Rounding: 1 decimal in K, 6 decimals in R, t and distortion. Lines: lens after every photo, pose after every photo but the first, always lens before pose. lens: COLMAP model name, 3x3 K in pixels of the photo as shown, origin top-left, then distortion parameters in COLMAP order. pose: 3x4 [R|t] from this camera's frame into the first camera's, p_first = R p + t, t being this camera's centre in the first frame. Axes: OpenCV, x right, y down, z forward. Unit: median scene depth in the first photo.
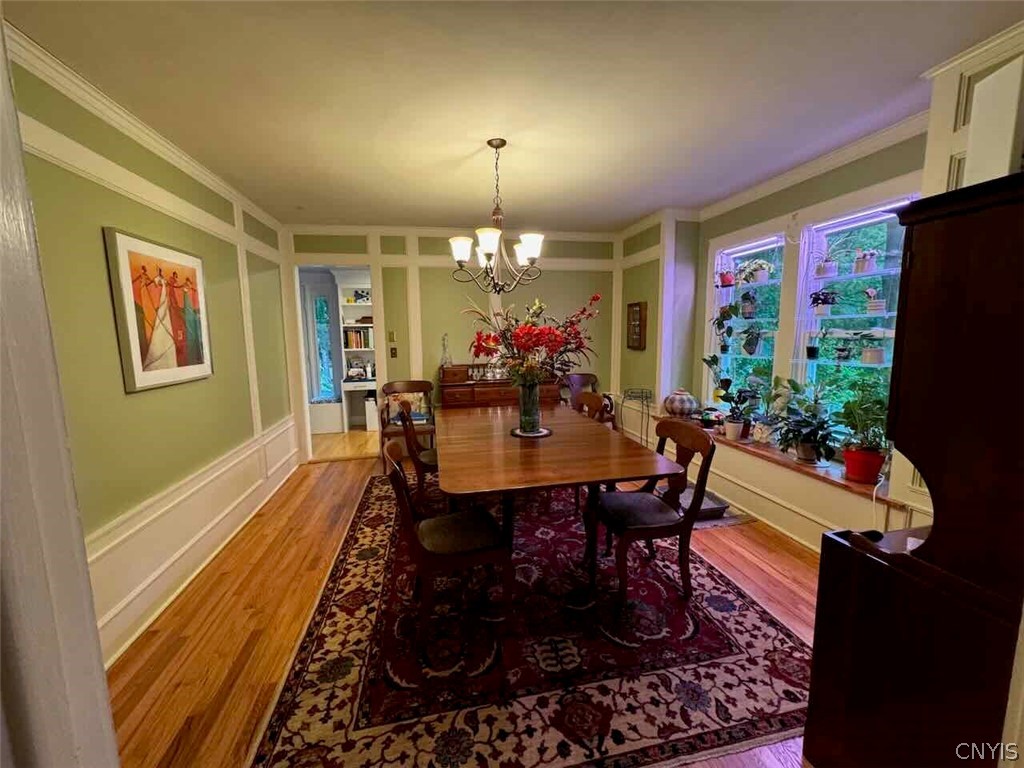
lens RADIAL K [[407.4, 0, 511.8], [0, 407.4, 386.4], [0, 0, 1]] dist [-0.002188, -0.000305]
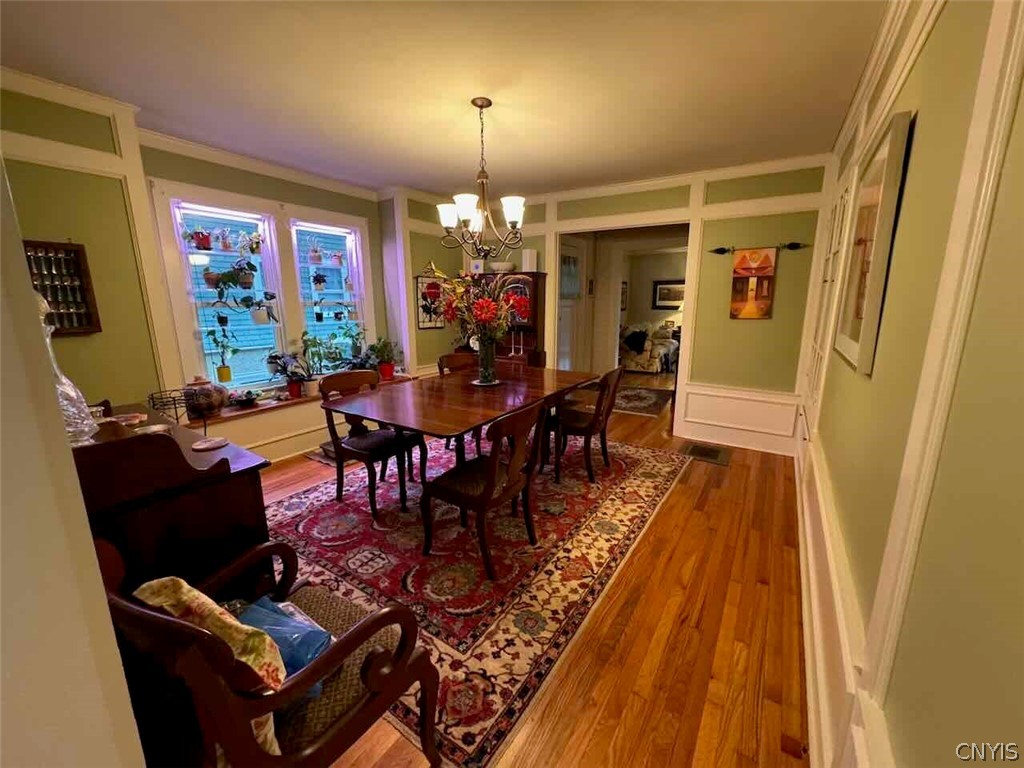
lens RADIAL K [[407.4, 0, 511.1], [0, 407.4, 382.0], [0, 0, 1]] dist [-0.002188, -0.000305]
pose [[-0.703710, -0.123784, 0.699621, -0.859955], [0.103337, 0.956403, 0.273158, -0.212326], [-0.702932, 0.264521, -0.660239, 1.774828]]
